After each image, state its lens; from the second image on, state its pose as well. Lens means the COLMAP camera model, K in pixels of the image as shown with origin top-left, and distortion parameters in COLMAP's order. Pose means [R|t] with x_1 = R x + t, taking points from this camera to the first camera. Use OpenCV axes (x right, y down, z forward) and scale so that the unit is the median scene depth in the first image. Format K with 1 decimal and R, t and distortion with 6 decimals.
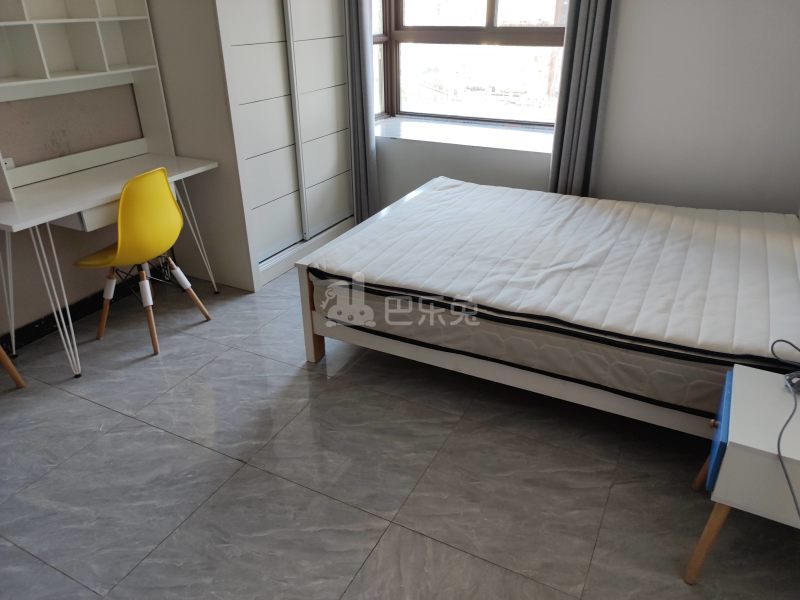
lens RADIAL K [[587.8, 0, 399.9], [0, 587.8, 299.7], [0, 0, 1]] dist [0.025581, -0.014729]
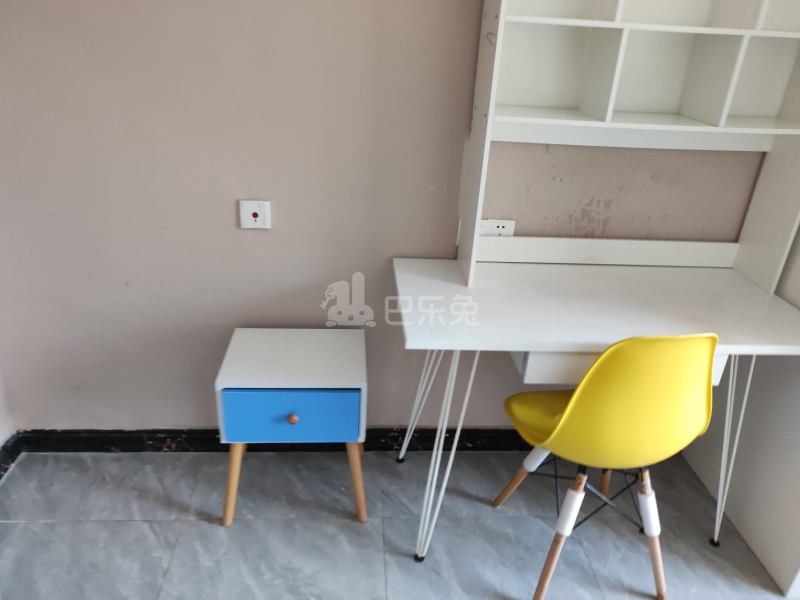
lens RADIAL K [[587.8, 0, 401.6], [0, 587.8, 295.2], [0, 0, 1]] dist [0.025581, -0.014729]
pose [[0.520978, 0.403066, -0.752410, -0.184453], [-0.444884, 0.880510, 0.163645, -0.217531], [0.728464, 0.249480, 0.638044, 0.500611]]
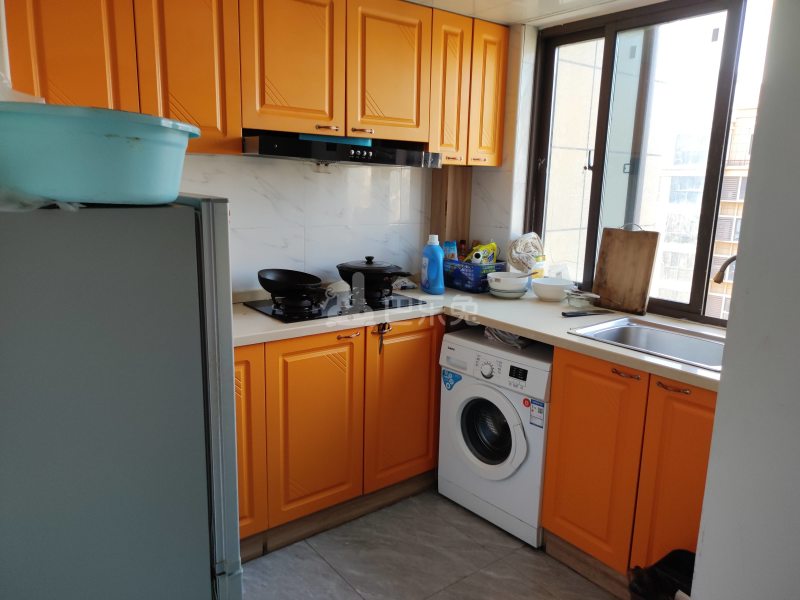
lens RADIAL K [[587.8, 0, 403.4], [0, 587.8, 302.0], [0, 0, 1]] dist [0.025581, -0.014729]
pose [[-0.908806, -0.089675, 0.407468, -0.715833], [0.179726, 0.797224, 0.576309, -0.615924], [-0.376524, 0.596986, -0.708405, 1.191017]]
